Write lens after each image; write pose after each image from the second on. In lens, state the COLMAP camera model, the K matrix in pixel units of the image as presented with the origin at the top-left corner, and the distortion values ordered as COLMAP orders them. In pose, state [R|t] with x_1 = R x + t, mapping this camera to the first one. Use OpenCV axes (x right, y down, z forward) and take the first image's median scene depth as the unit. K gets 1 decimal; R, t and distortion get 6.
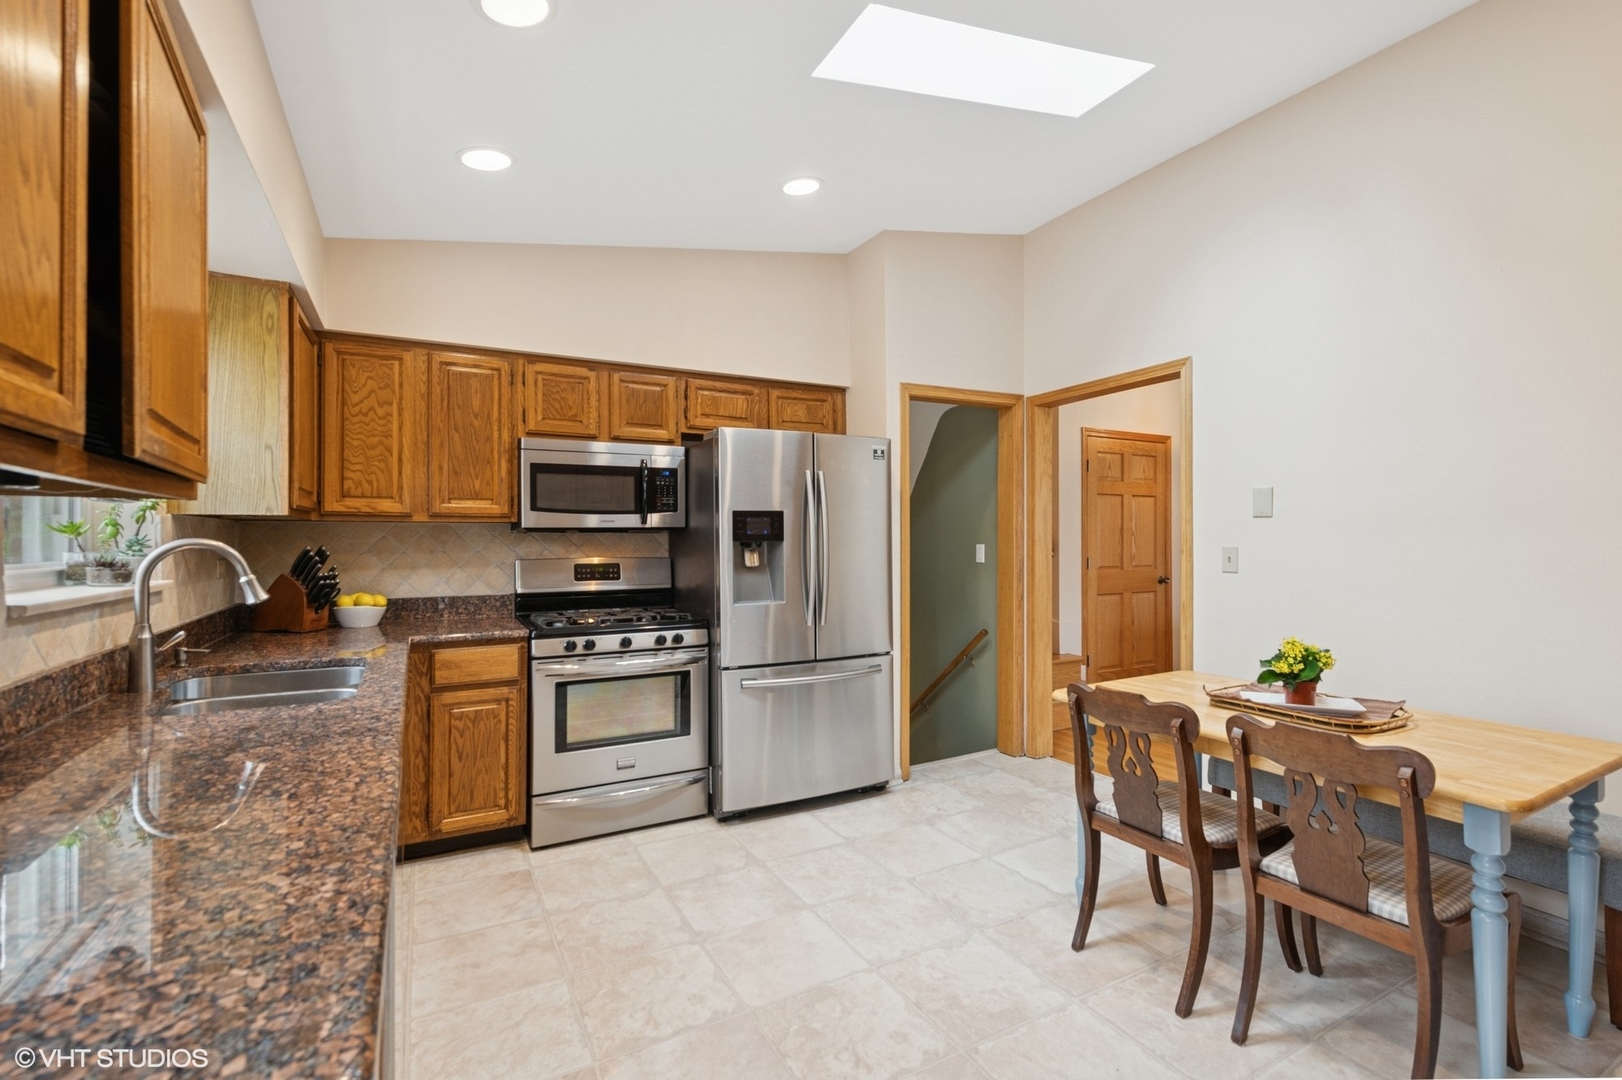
lens RADIAL K [[719.4, 0, 810.0], [0, 719.4, 534.5], [0, 0, 1]] dist [0.010474, -0.000692]
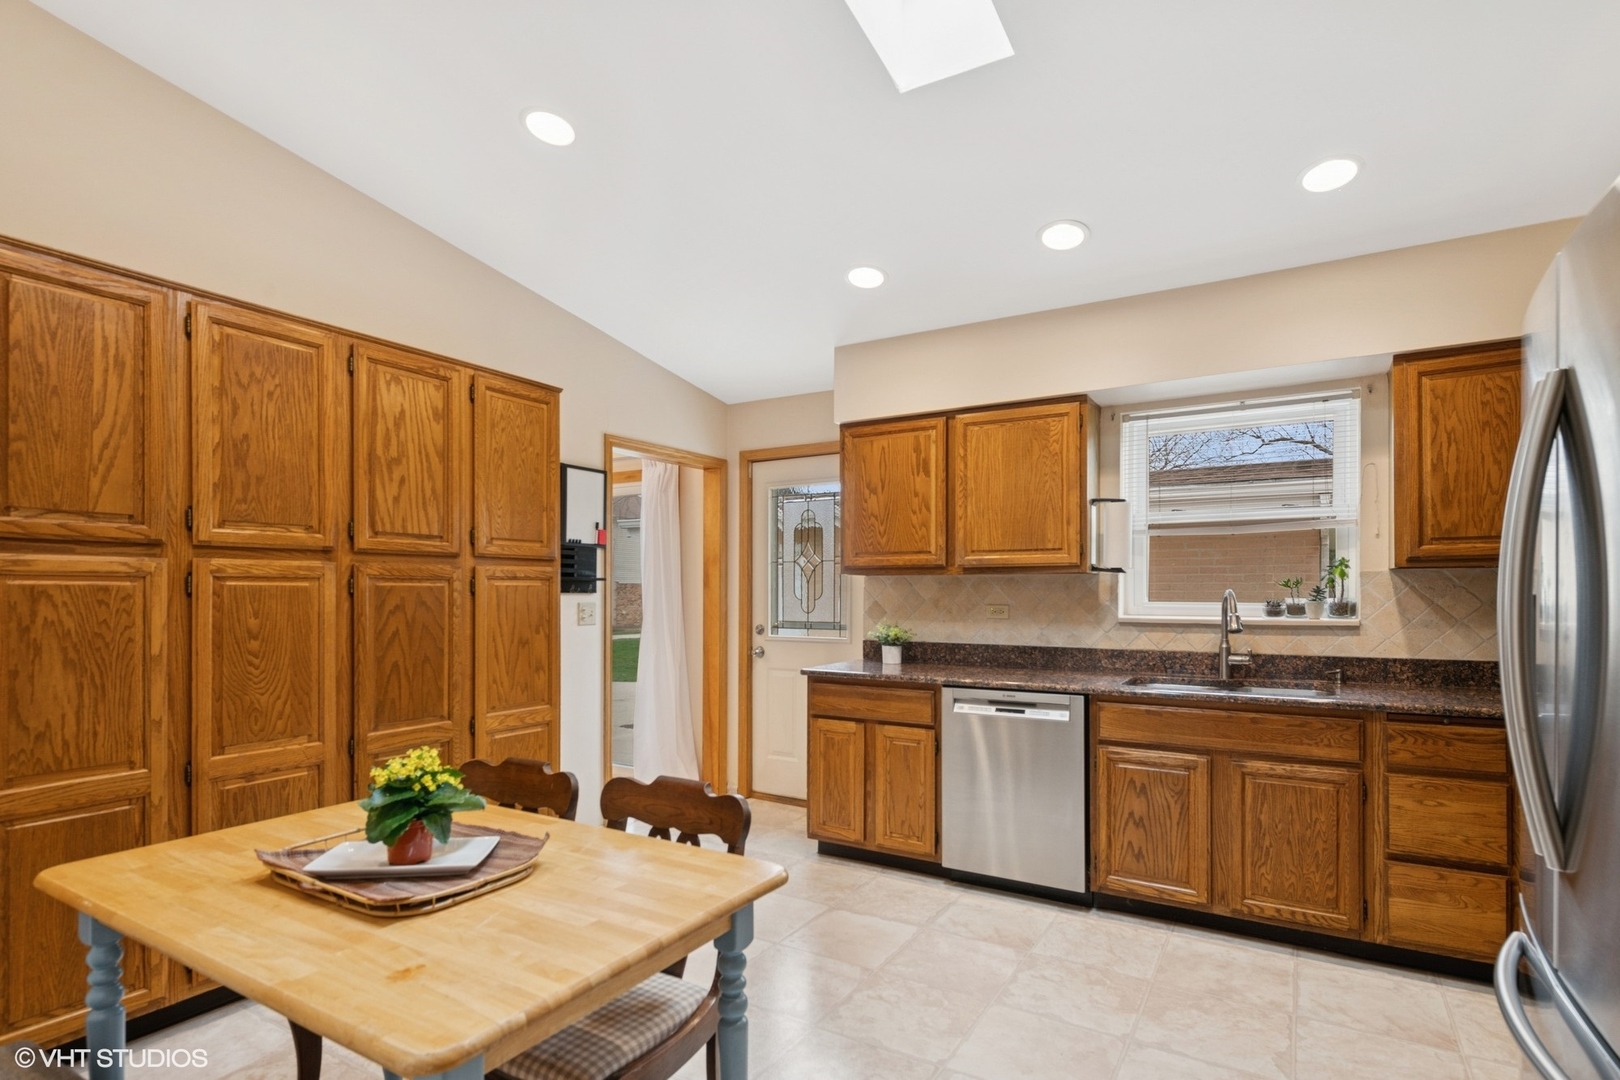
lens RADIAL K [[803.3, 0, 833.8], [0, 803.3, 591.8], [0, 0, 1]] dist [0.001601, 0.000956]
pose [[-0.848974, 0.003773, -0.528422, 0.485352], [0.008135, 0.999949, -0.005930, 0.007687], [0.528372, -0.009333, -0.848961, 1.188155]]
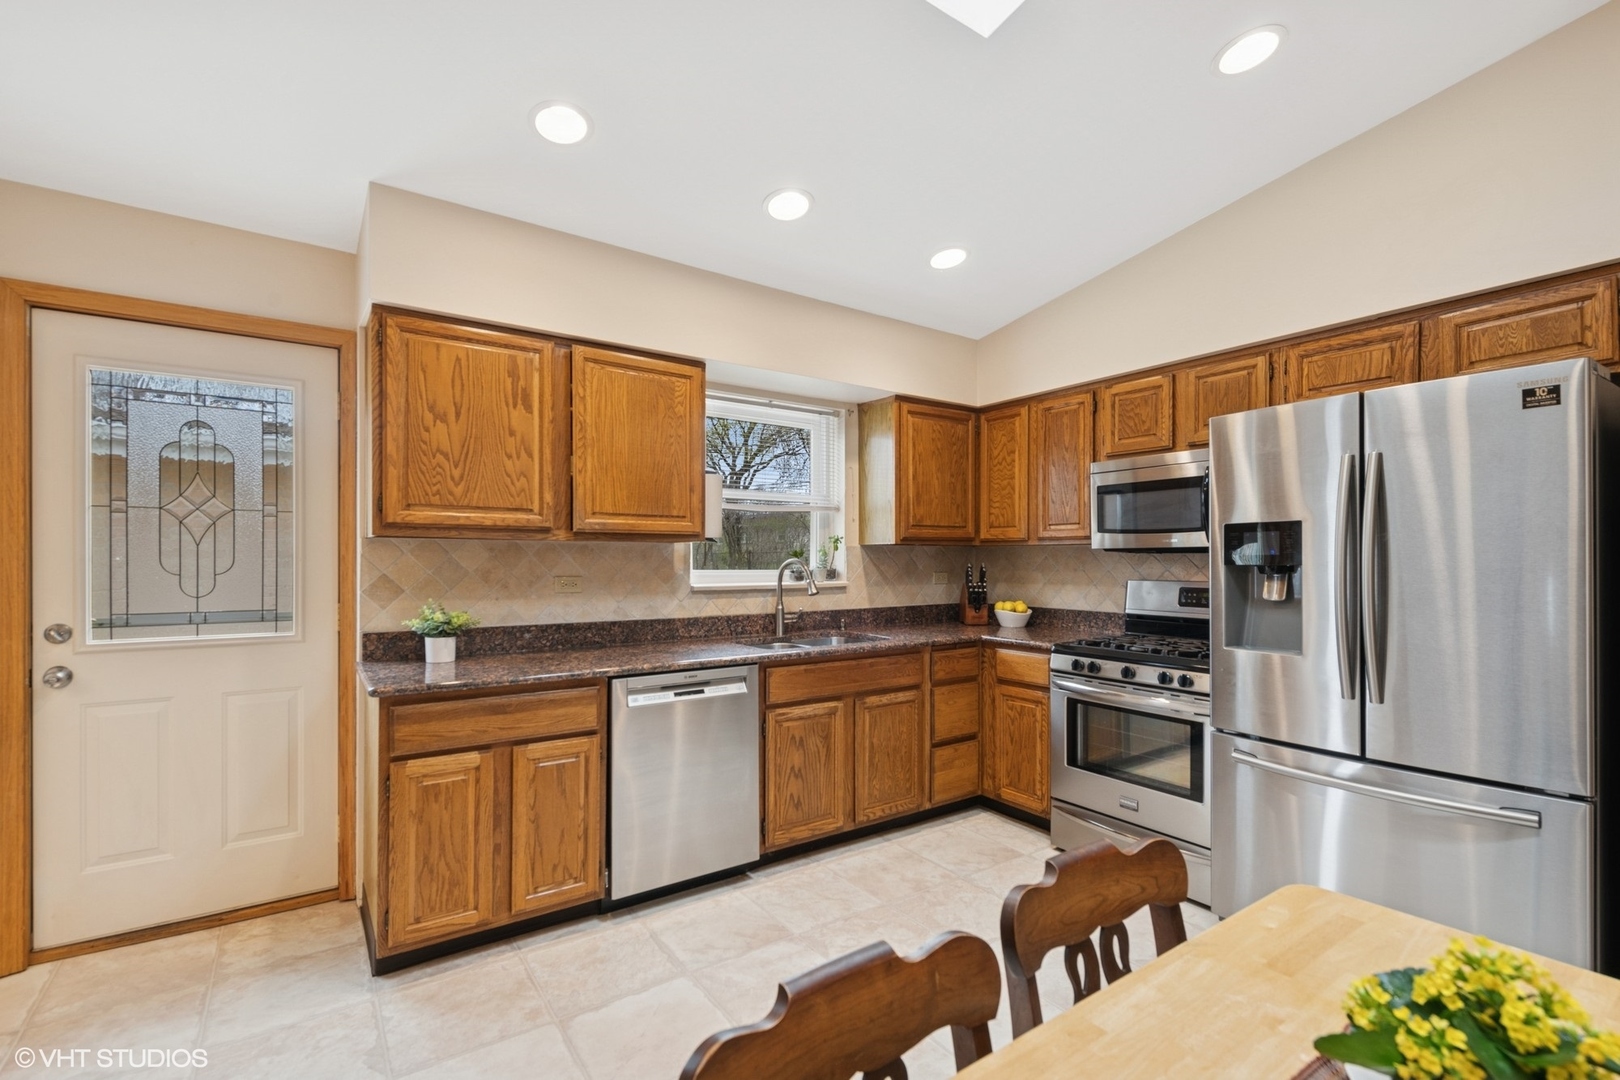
lens RADIAL K [[718.5, 0, 814.1], [0, 718.5, 560.8], [0, 0, 1]] dist [0.010474, -0.000692]
pose [[0.121320, 0.007502, -0.992585, 0.596942], [0.006333, 0.999945, 0.008332, -0.003854], [0.992593, -0.007296, 0.121266, 0.477173]]
